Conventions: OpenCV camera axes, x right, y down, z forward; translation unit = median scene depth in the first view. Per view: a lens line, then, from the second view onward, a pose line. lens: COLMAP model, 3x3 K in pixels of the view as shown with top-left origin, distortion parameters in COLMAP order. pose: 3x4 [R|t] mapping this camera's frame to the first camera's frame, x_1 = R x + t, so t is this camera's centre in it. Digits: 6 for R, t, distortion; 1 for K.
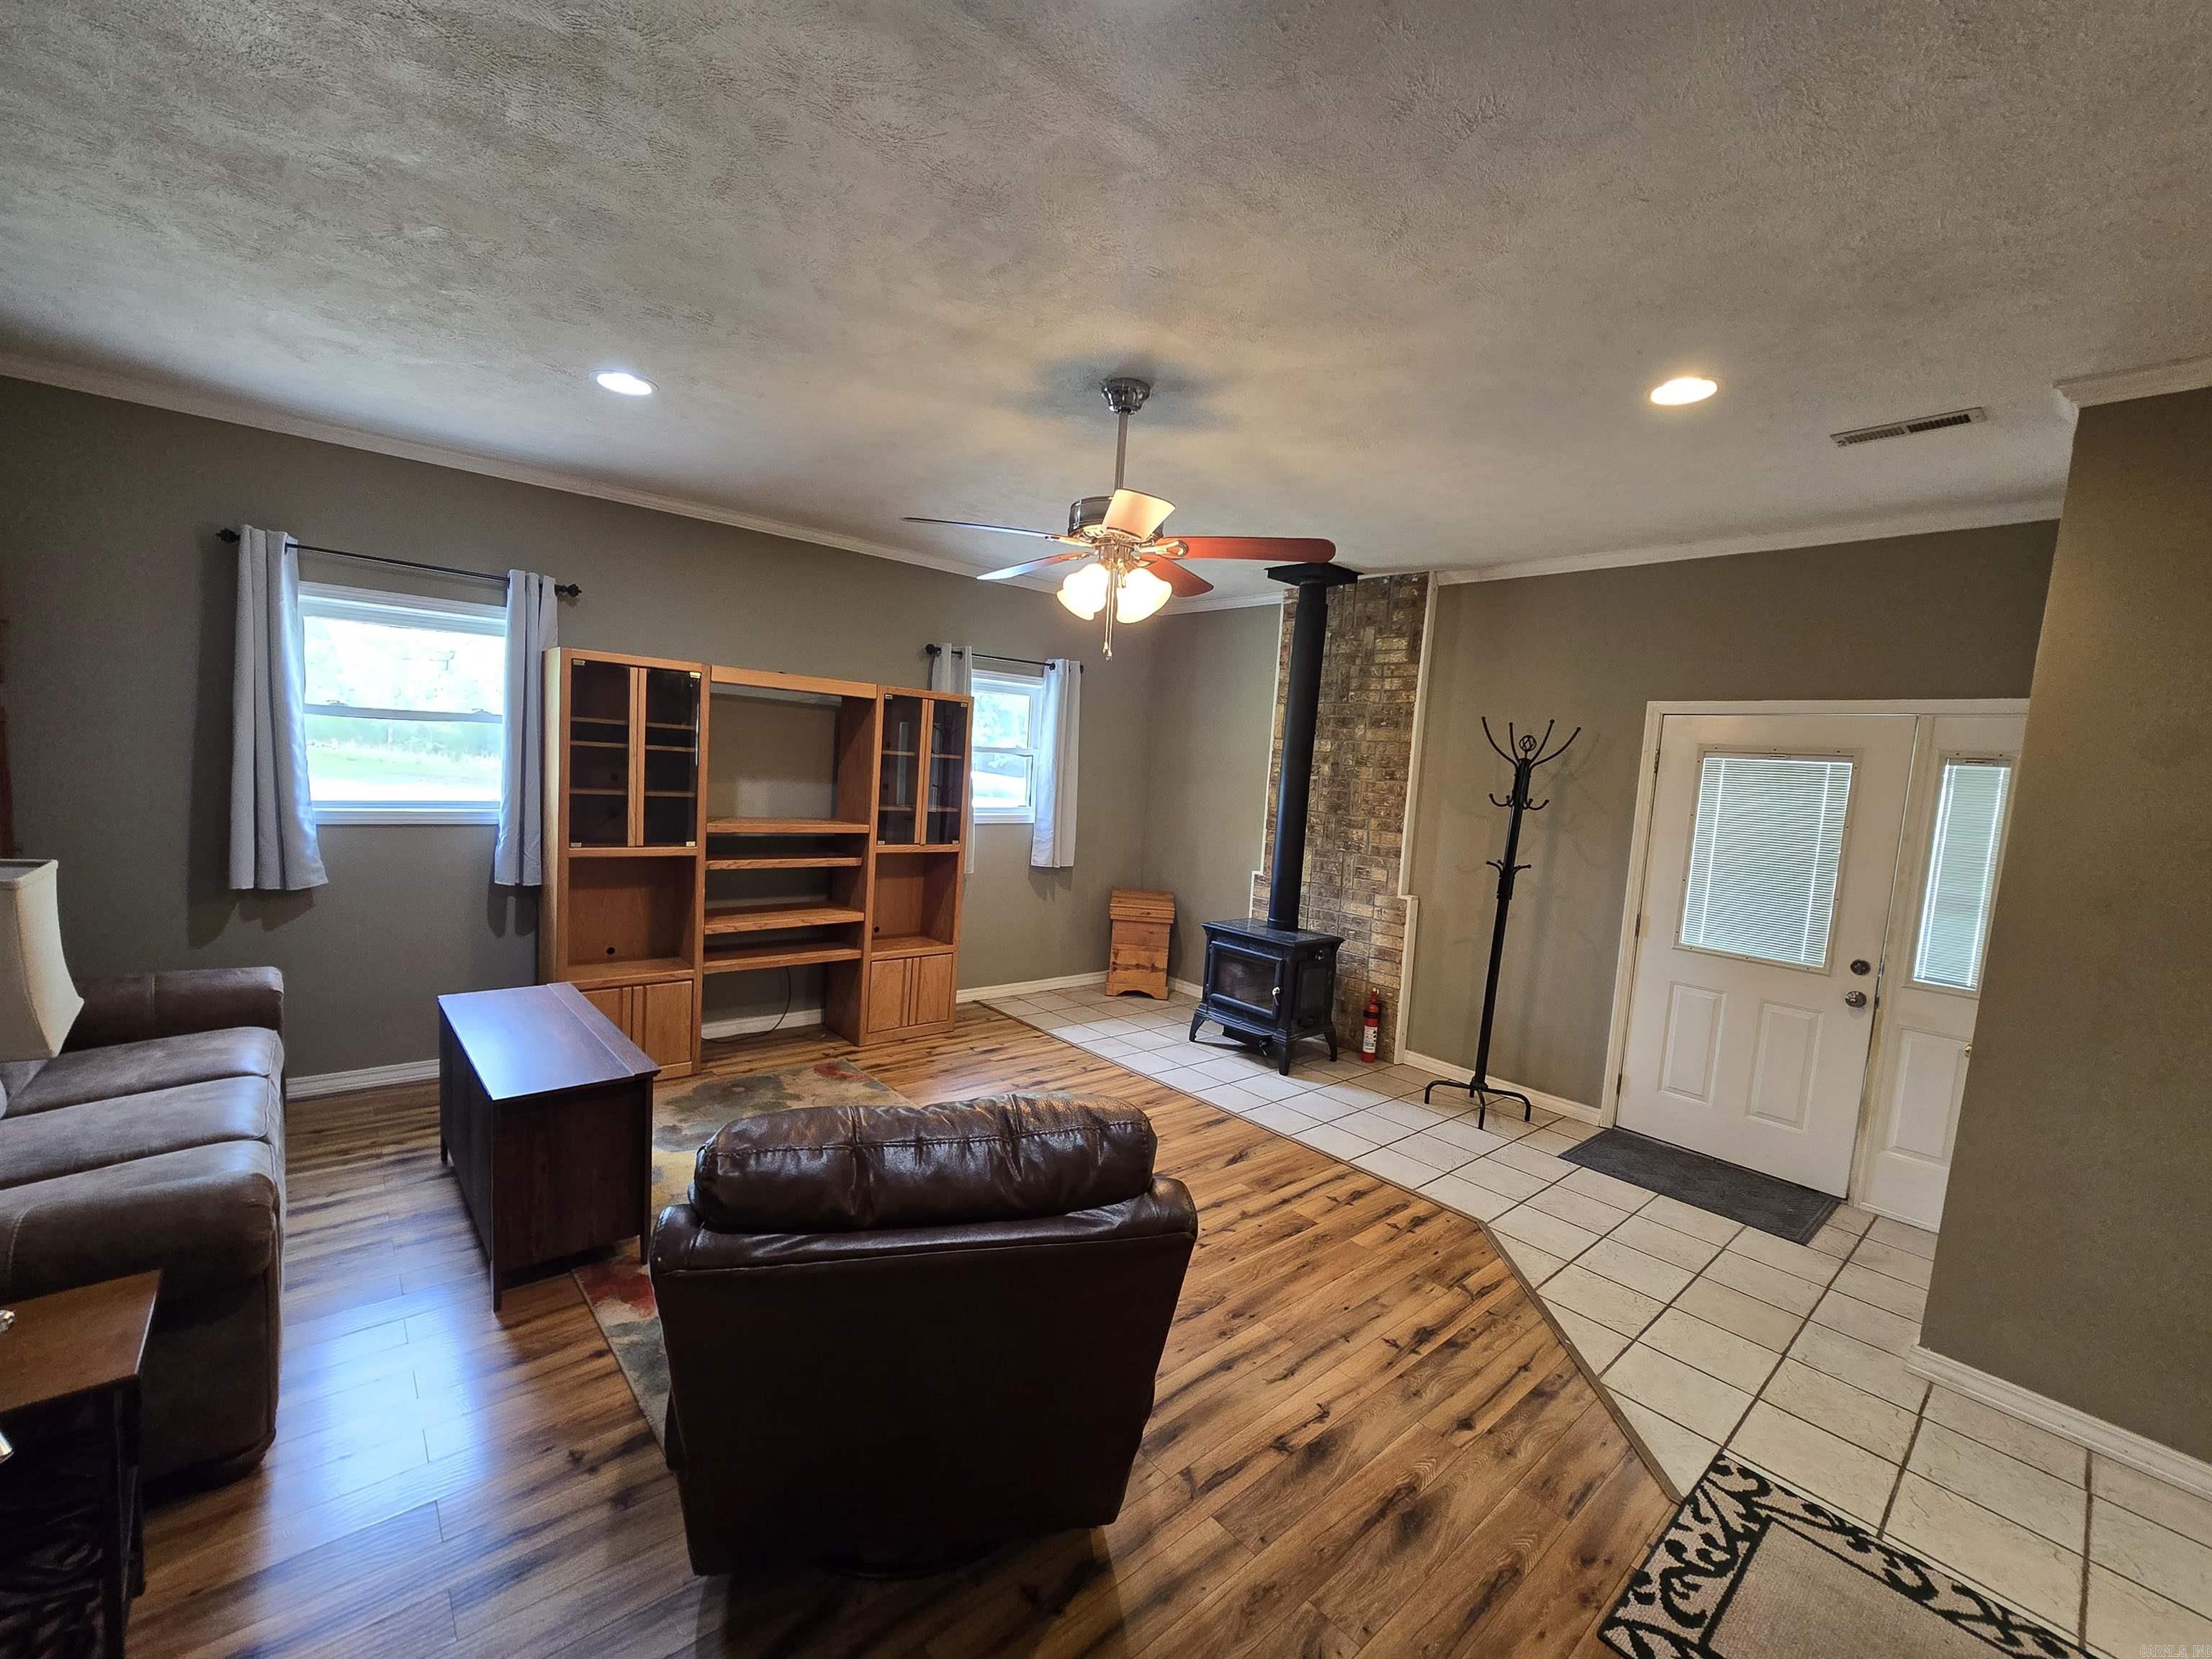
lens RADIAL K [[903.8, 0, 1099.0], [0, 903.8, 841.8], [0, 0, 1]] dist [-0.003797, 0.001233]
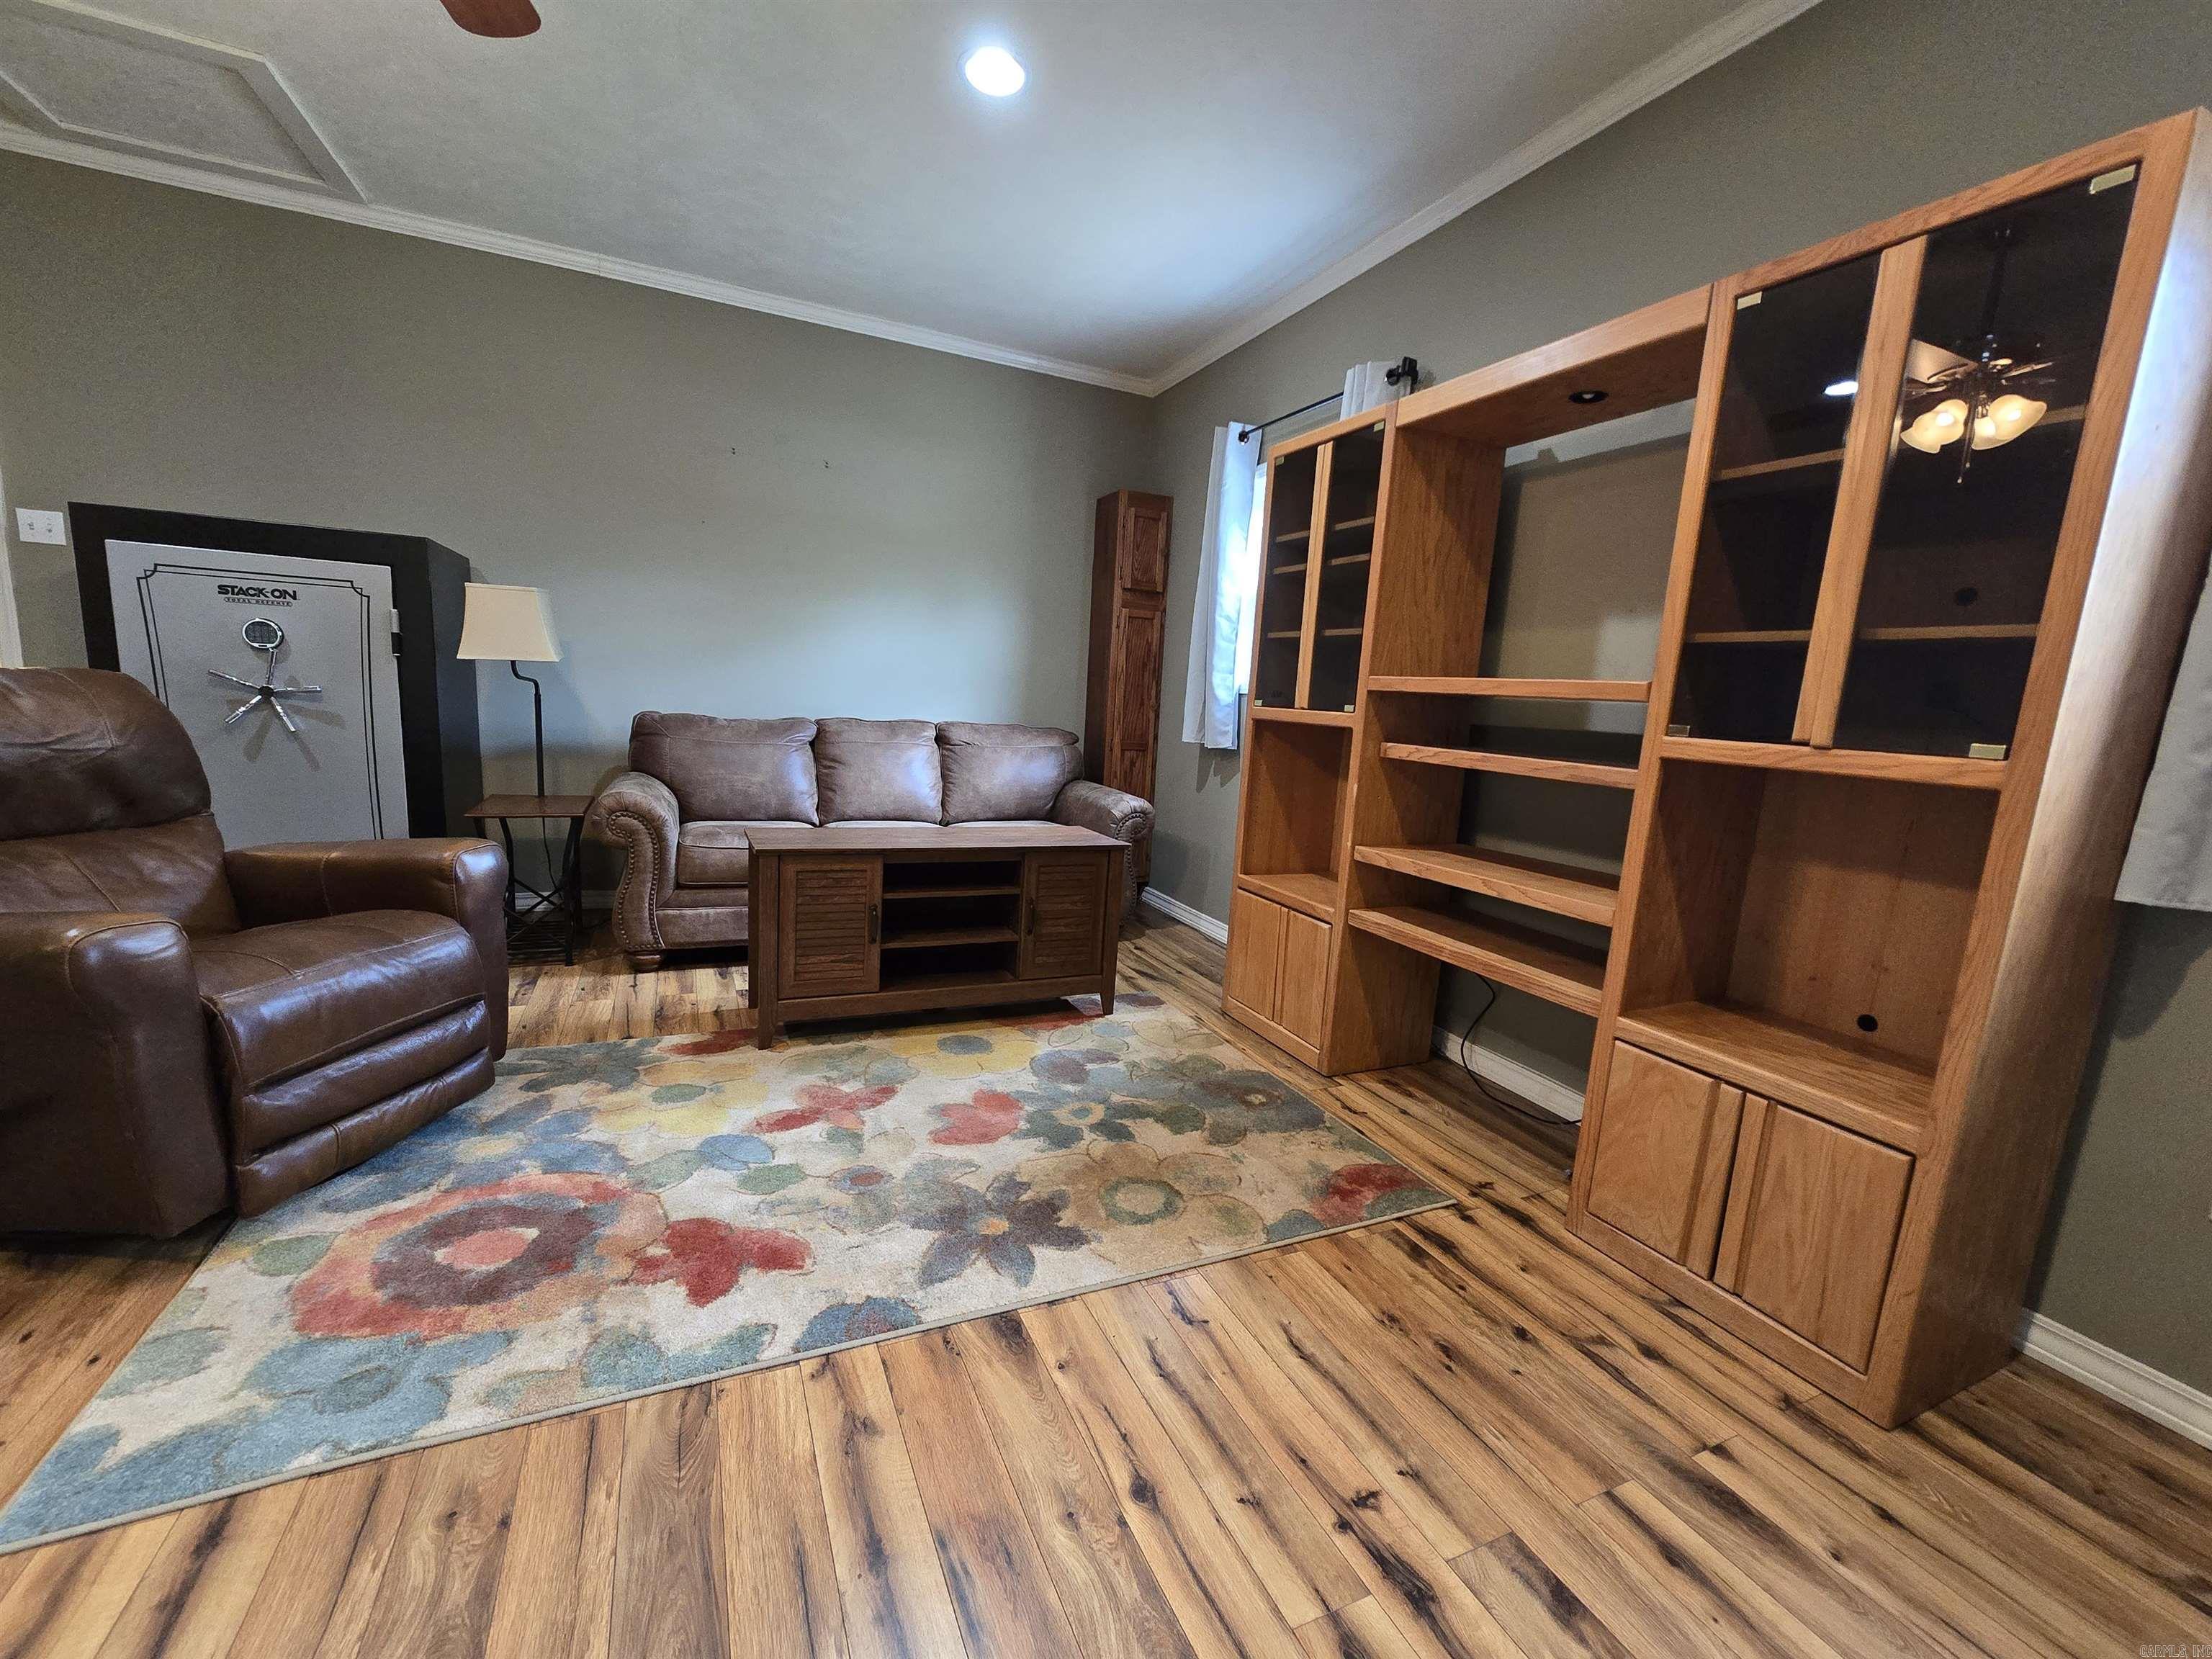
lens RADIAL K [[903.8, 0, 1100.2], [0, 903.8, 843.7], [0, 0, 1]] dist [-0.003797, 0.001233]
pose [[-0.280216, 0.073907, -0.957088, 0.189542], [-0.163830, 0.978722, 0.123544, 0.041651], [0.945853, 0.191419, -0.262145, 0.941510]]
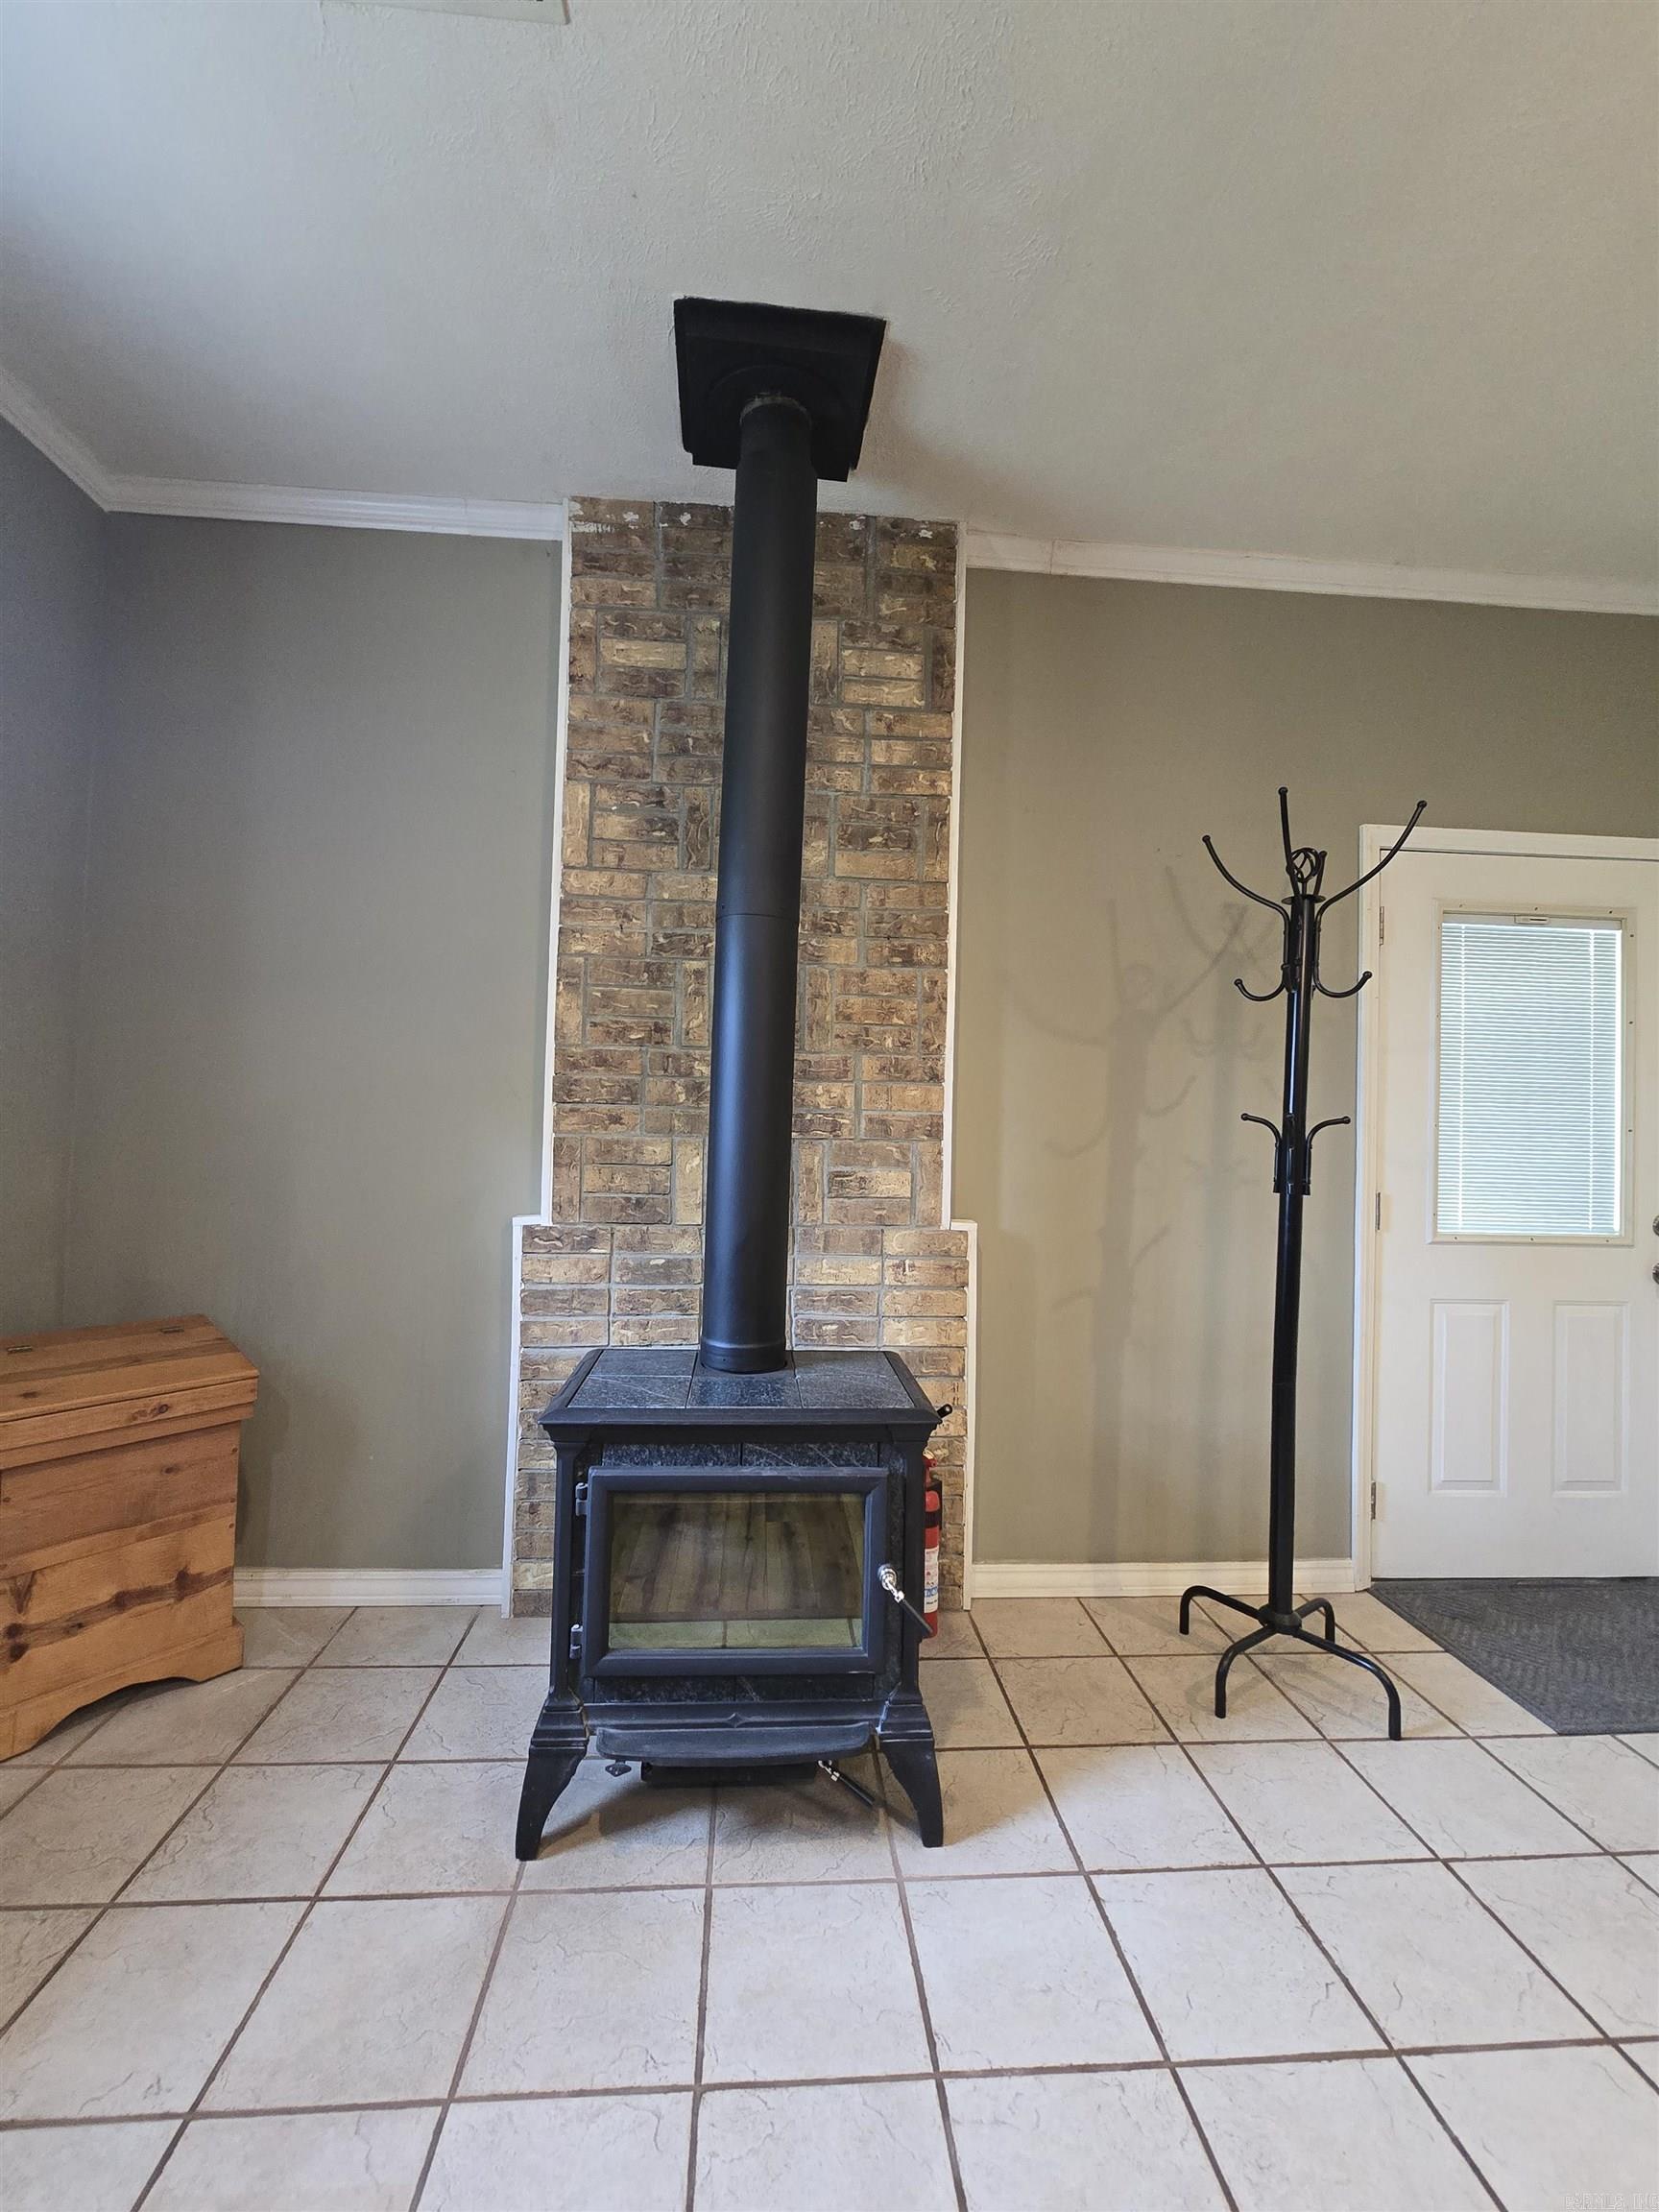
lens RADIAL K [[903.8, 0, 816.8], [0, 903.8, 1100.9], [0, 0, 1]] dist [-0.003797, 0.001233]
pose [[0.603237, -0.029465, 0.797018, -0.067482], [0.085851, 0.995910, -0.028160, 0.007237], [-0.792928, 0.085412, 0.603299, 0.885205]]
